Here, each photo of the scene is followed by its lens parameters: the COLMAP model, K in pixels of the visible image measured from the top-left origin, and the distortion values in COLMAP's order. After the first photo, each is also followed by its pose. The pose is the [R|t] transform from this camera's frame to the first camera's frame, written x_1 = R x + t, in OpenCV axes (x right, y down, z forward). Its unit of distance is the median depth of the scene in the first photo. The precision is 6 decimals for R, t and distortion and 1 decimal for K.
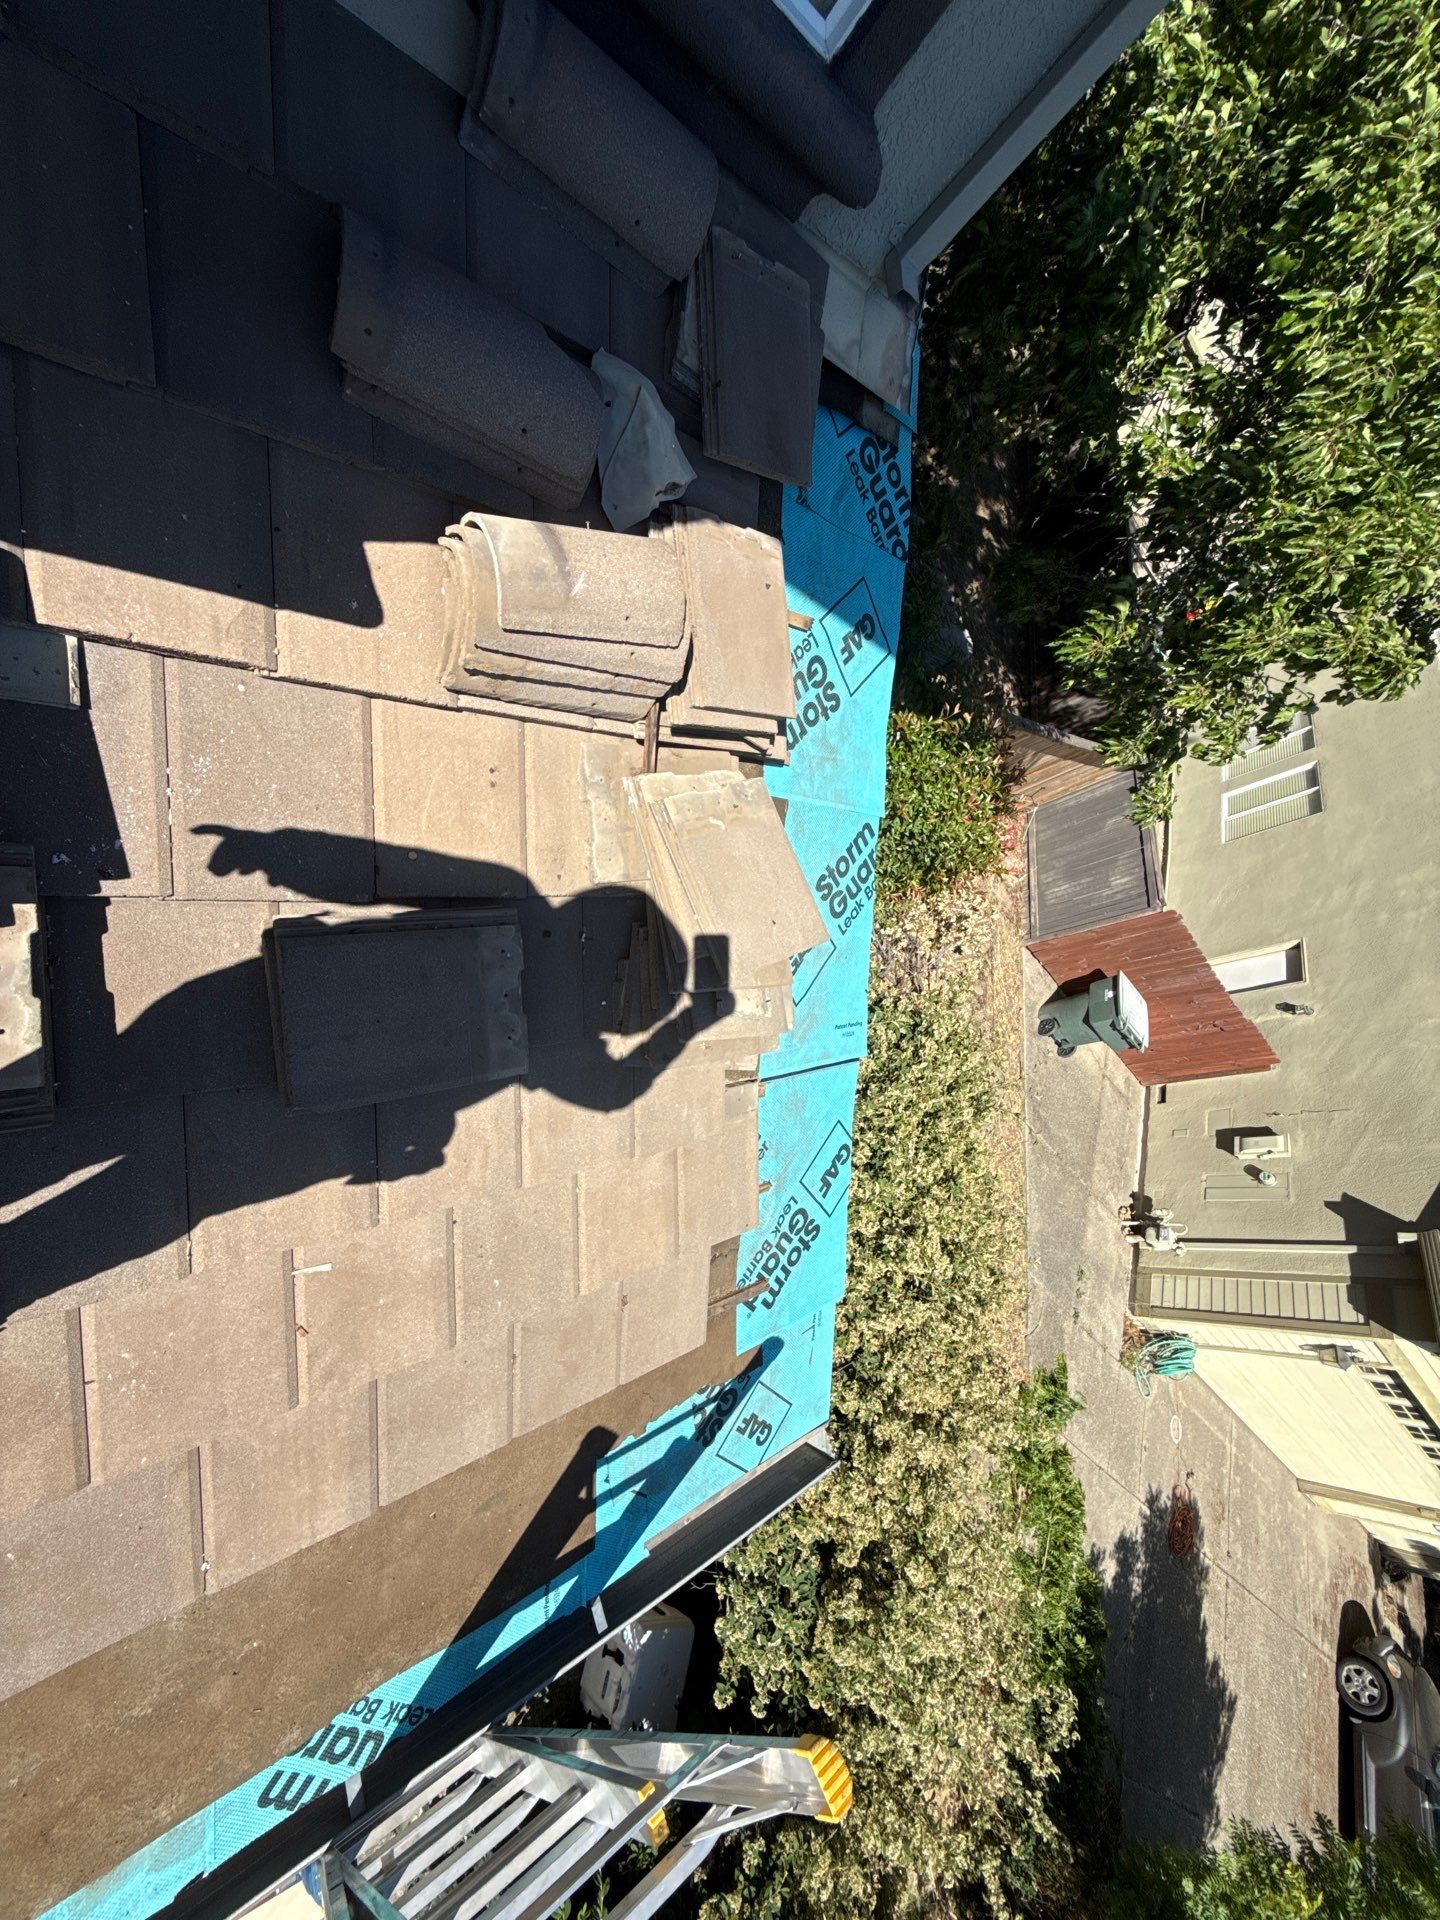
lens RADIAL K [[759.2, 0, 714.6], [0, 759.2, 959.2], [0, 0, 1]] dist [-0.000687, -0.000578]
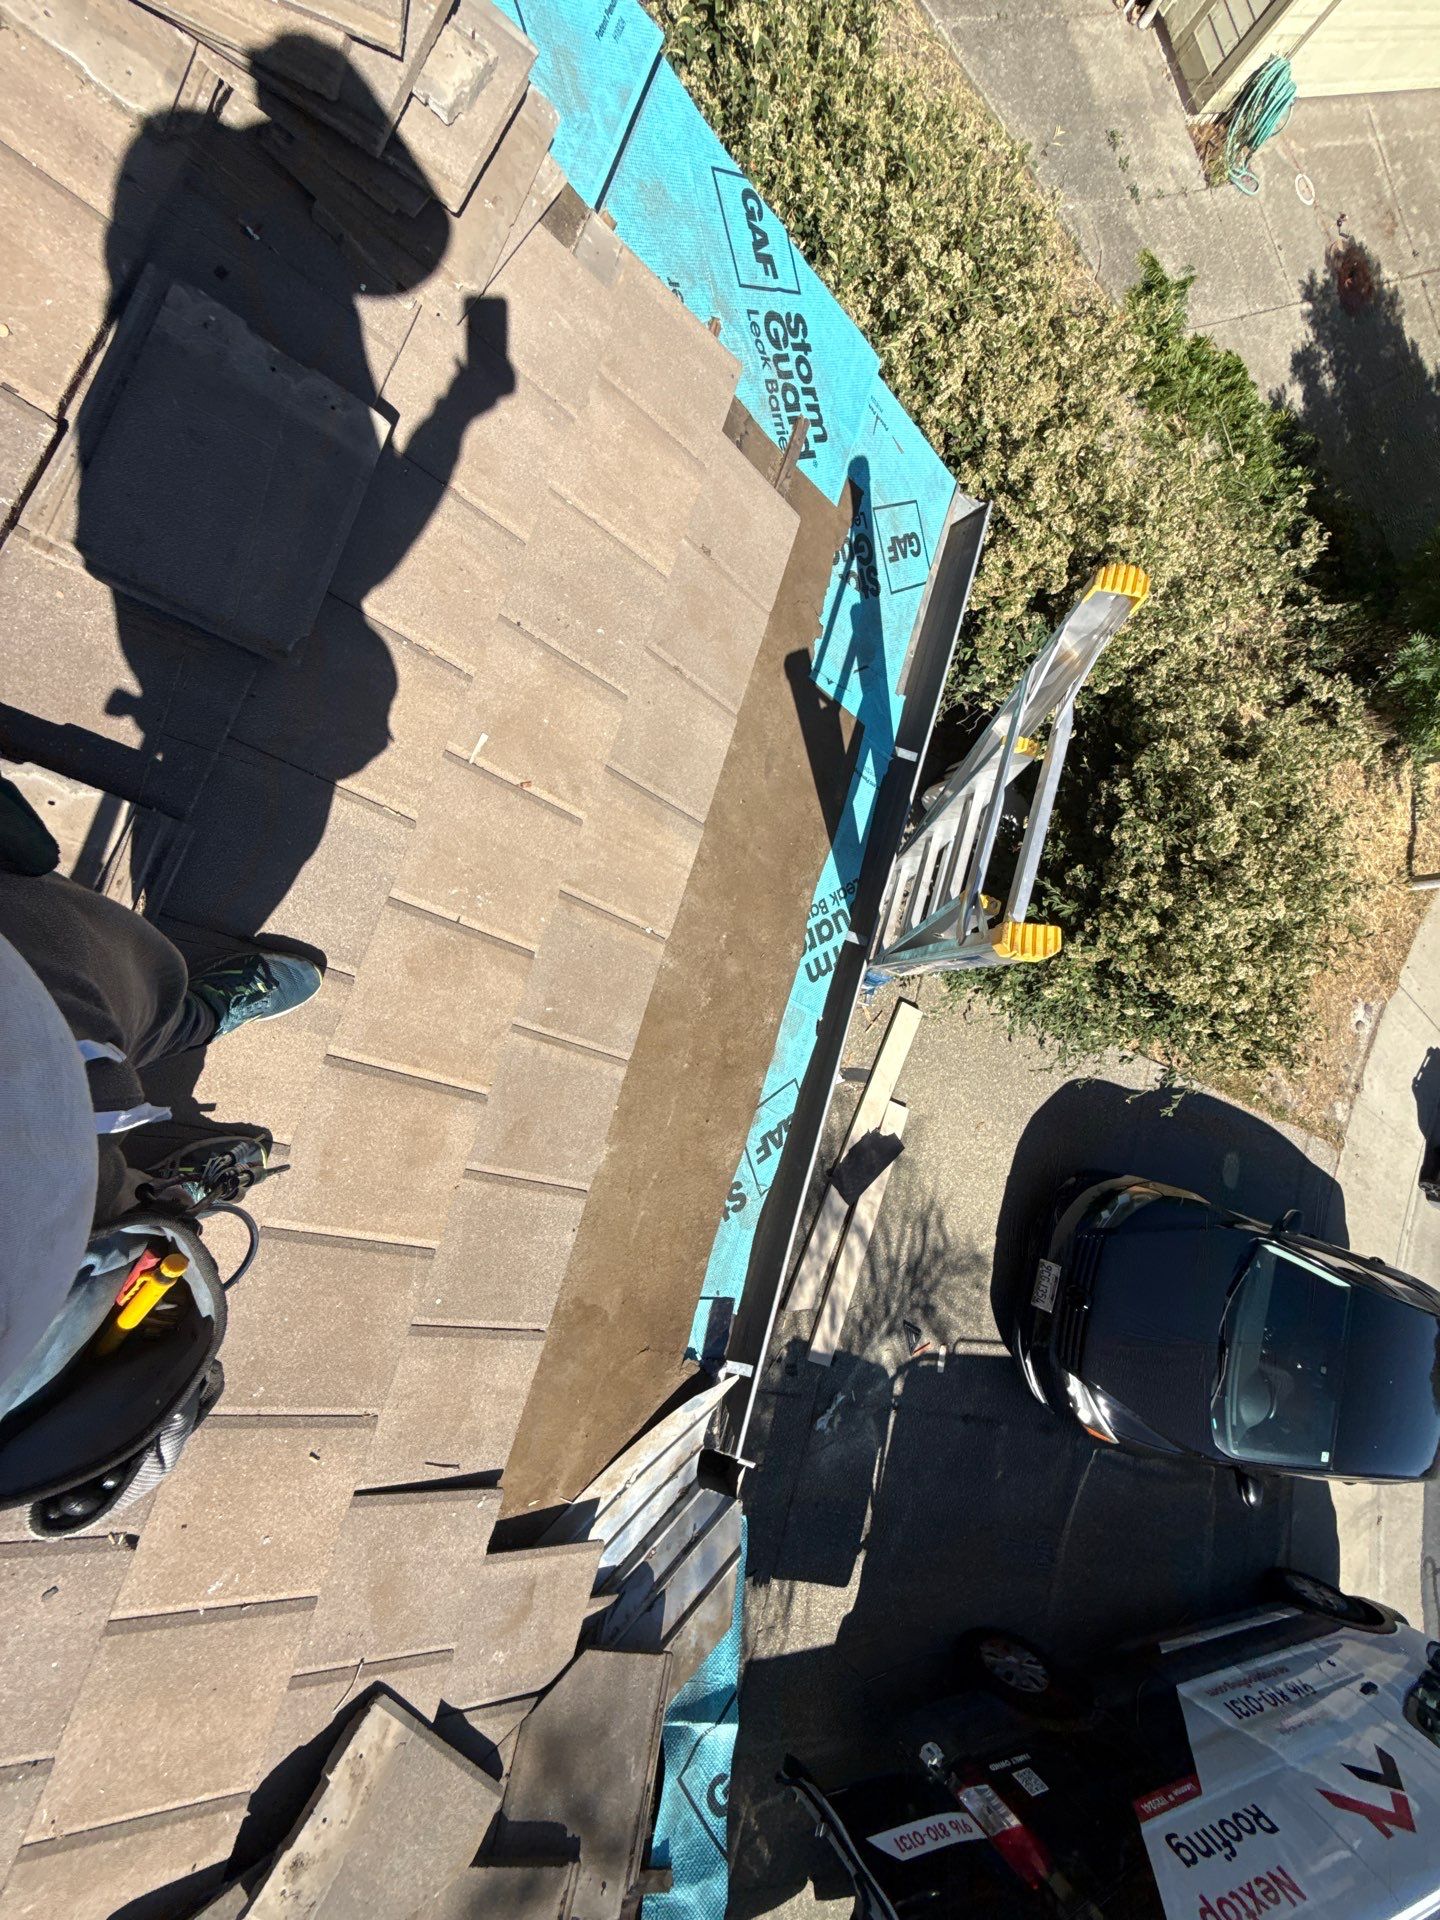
lens RADIAL K [[759.2, 0, 714.6], [0, 759.2, 959.2], [0, 0, 1]] dist [-0.000687, -0.000578]
pose [[0.605432, -0.685950, -0.403639, -0.064364], [0.770999, 0.379614, 0.511326, 0.137151], [-0.197517, -0.620778, 0.758697, -0.020544]]
